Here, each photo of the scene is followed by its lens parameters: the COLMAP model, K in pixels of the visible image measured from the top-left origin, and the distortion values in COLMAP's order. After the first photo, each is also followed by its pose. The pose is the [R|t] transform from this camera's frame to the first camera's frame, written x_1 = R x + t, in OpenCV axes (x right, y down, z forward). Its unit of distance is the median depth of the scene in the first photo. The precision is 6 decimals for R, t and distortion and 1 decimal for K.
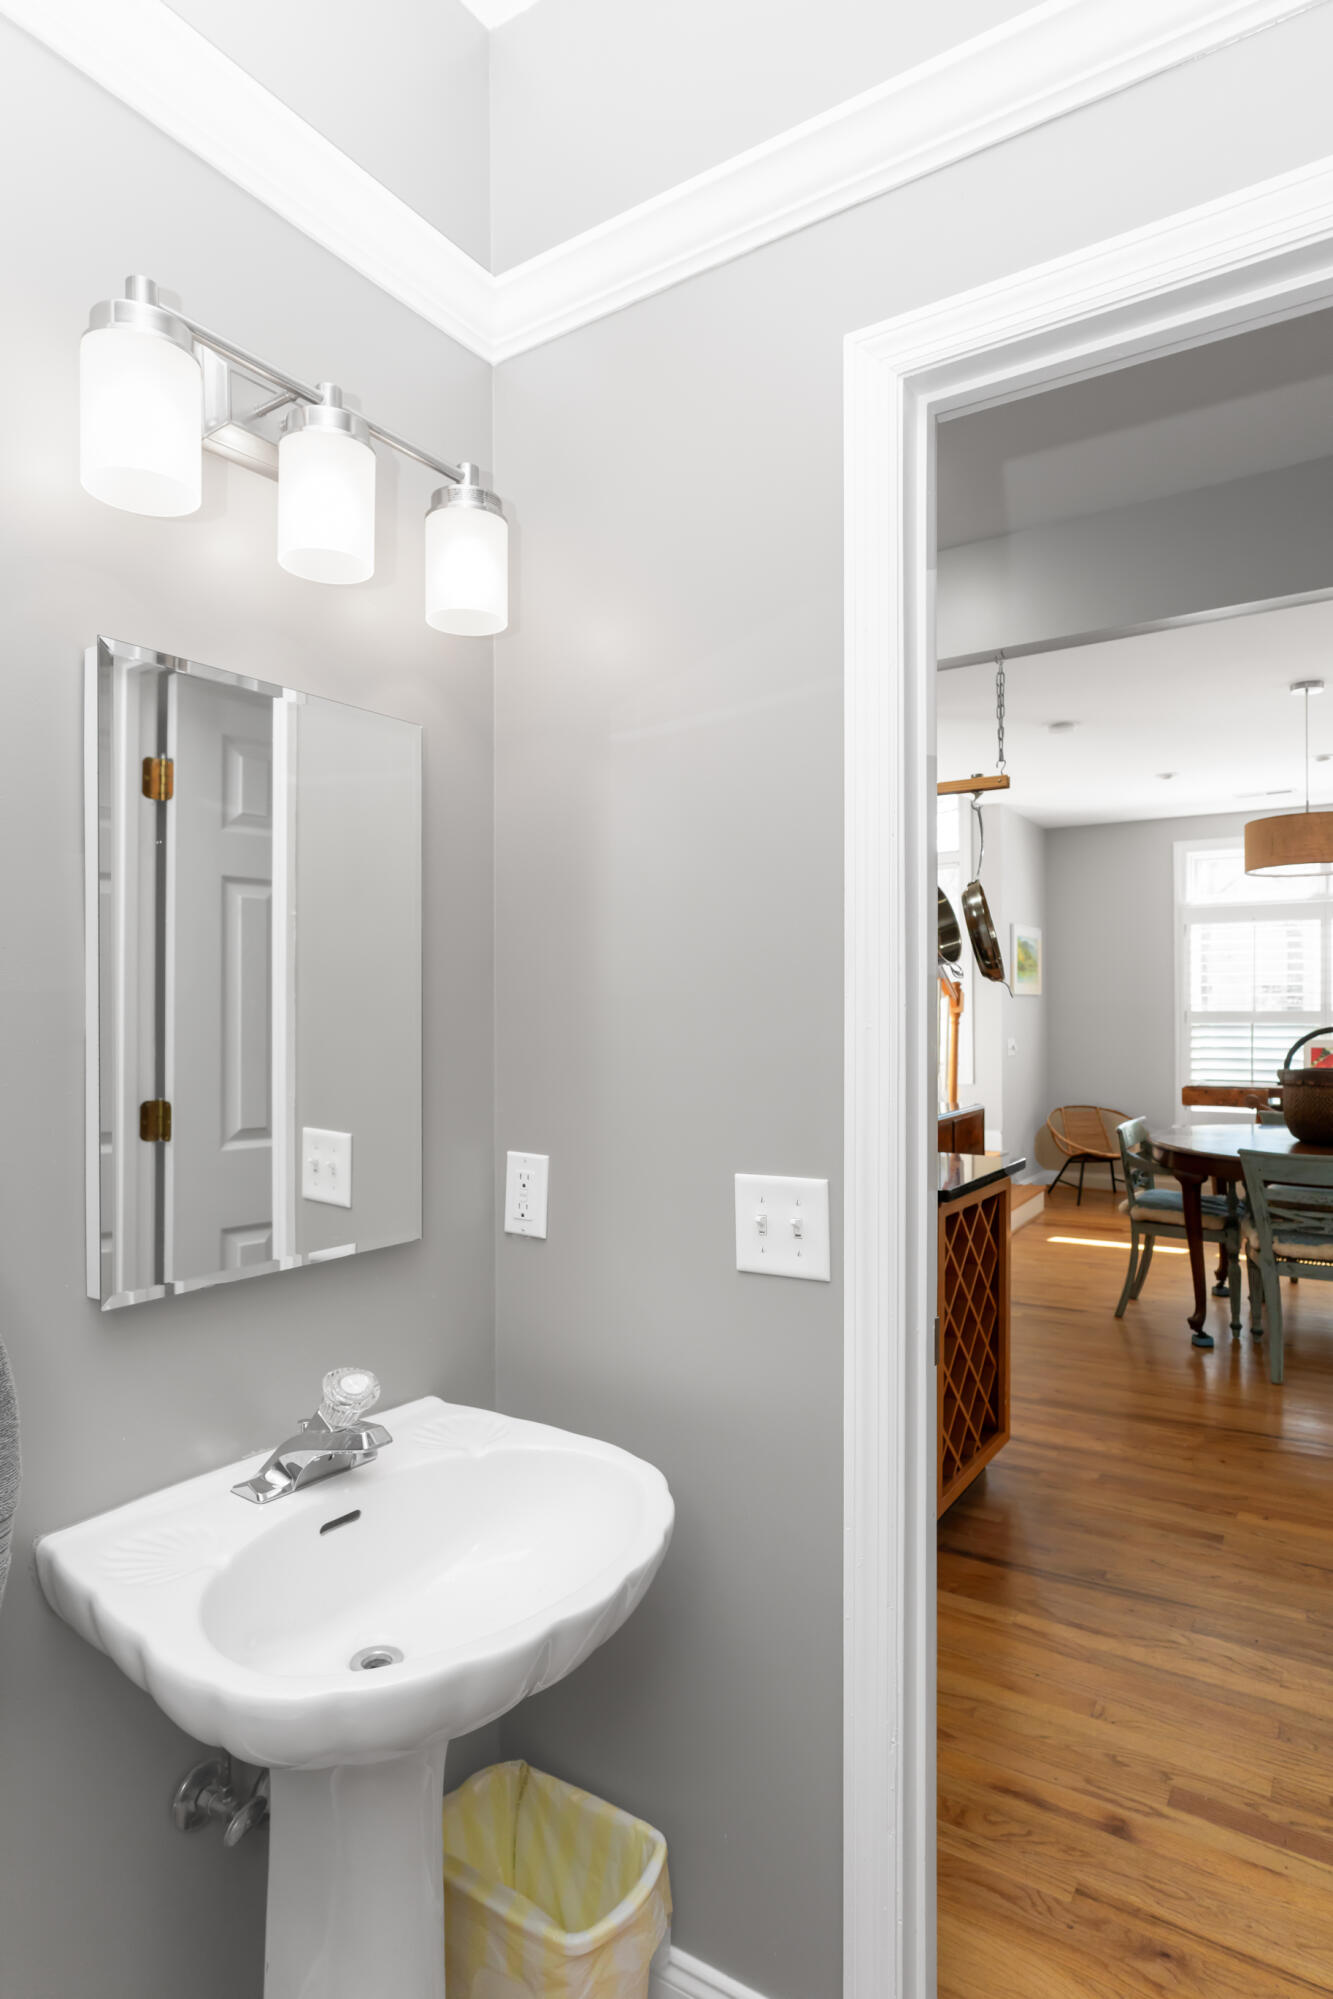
lens RADIAL K [[1084.3, 0, 664.9], [0, 1084.3, 1003.9], [0, 0, 1]] dist [-0.080455, 0.018392]
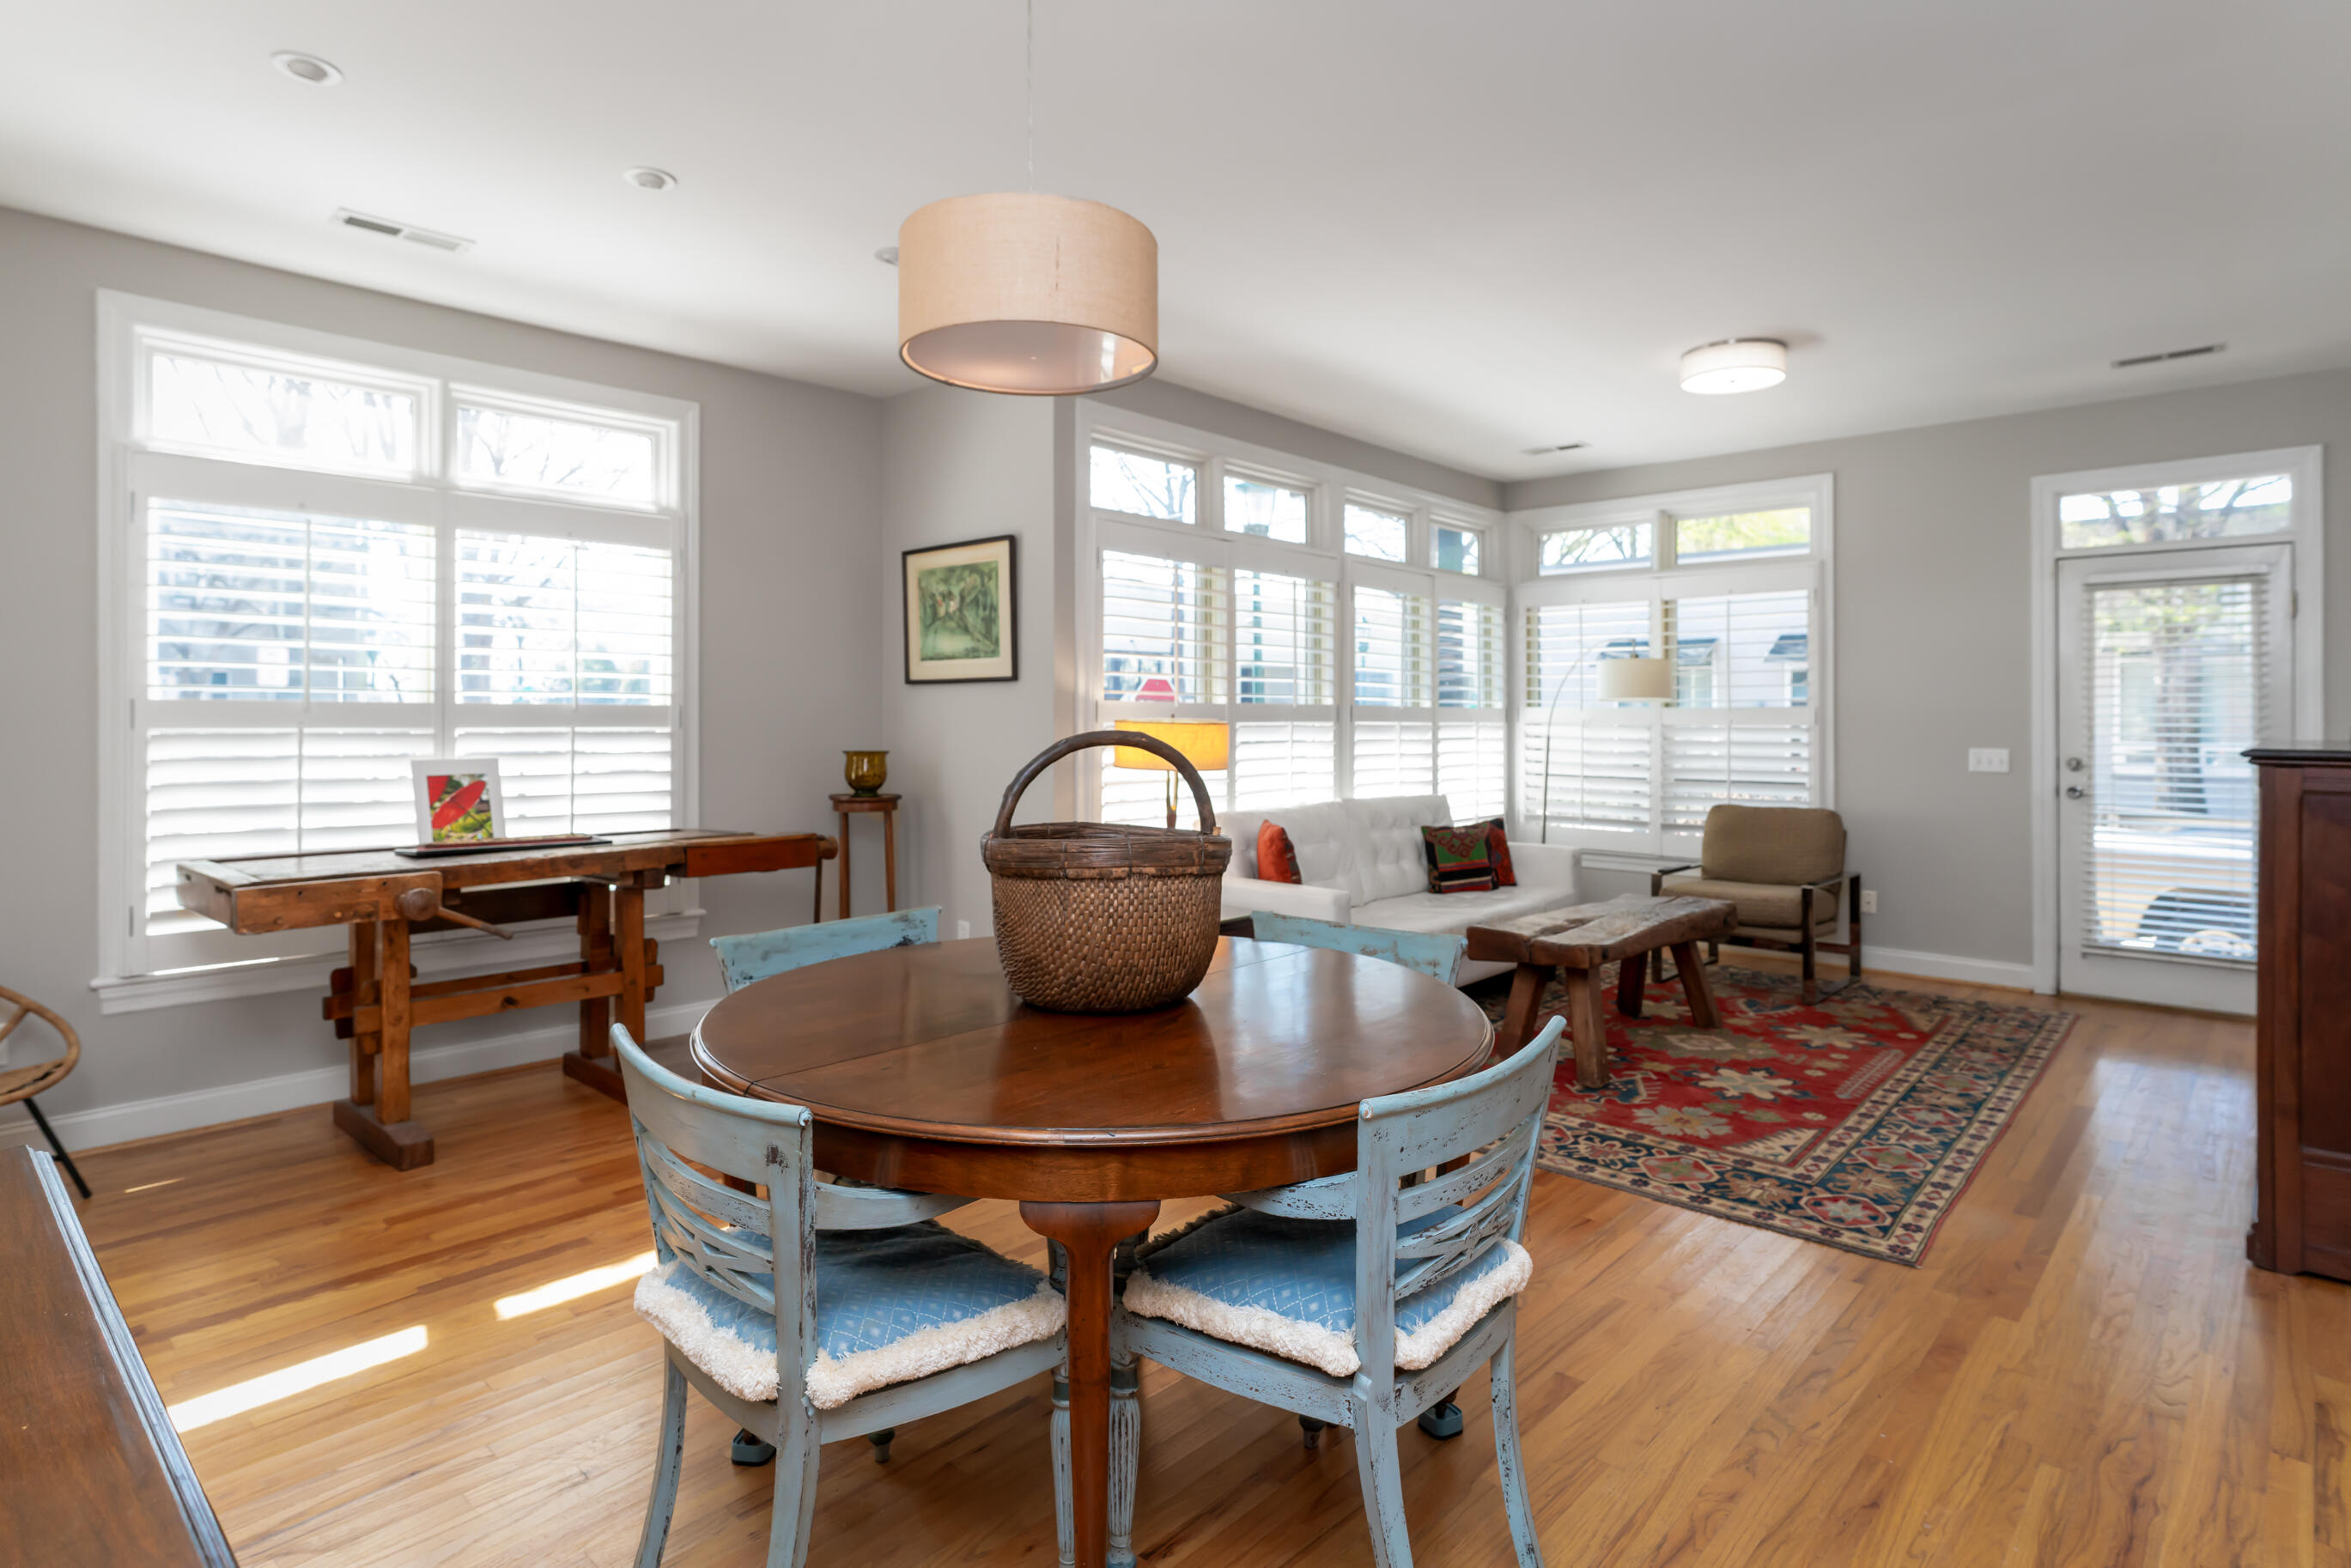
lens RADIAL K [[1275.3, 0, 1072.9], [0, 1275.3, 735.8], [0, 0, 1]] dist [-0.080455, 0.018392]
pose [[0.193859, 0.000028, 0.981029, 0.091995], [-0.008225, 0.999965, 0.001596, 0.018129], [-0.980995, -0.008378, 0.193852, 0.566937]]
